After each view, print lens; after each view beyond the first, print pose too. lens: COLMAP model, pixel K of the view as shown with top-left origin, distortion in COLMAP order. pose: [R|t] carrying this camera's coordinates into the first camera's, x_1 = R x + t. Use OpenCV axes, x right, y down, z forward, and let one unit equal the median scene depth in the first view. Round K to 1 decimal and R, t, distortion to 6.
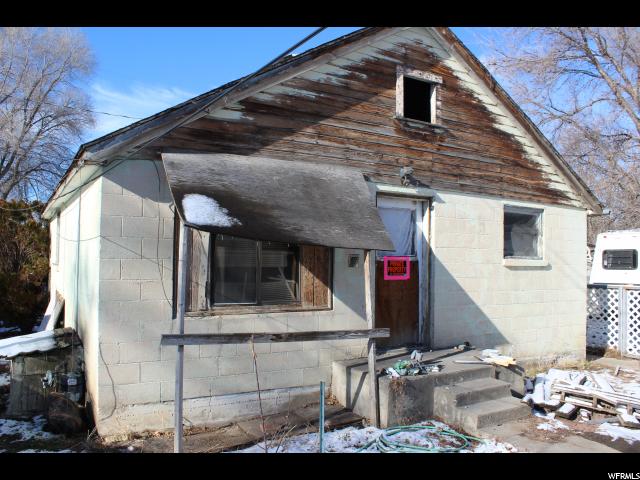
lens RADIAL K [[534.9, 0, 319.4], [0, 534.9, 241.7], [0, 0, 1]] dist [-0.157709, 0.132319]
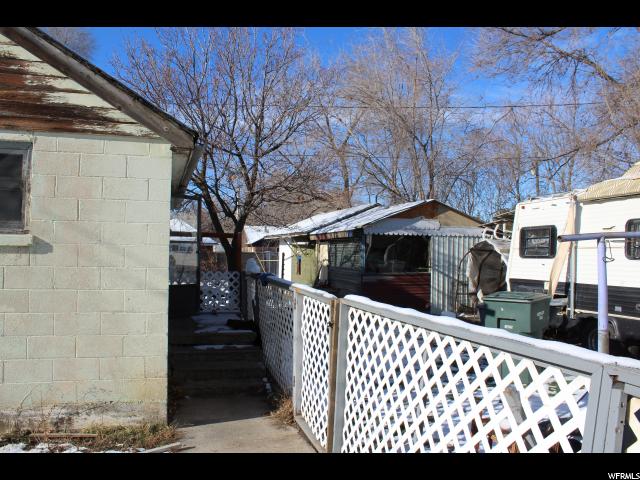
lens RADIAL K [[534.9, 0, 320.9], [0, 534.9, 240.9], [0, 0, 1]] dist [-0.157709, 0.132319]
pose [[0.970177, -0.006942, -0.242299, 0.841806], [0.010722, 0.999840, 0.014284, 0.036775], [0.242161, -0.016456, 0.970097, 0.539189]]
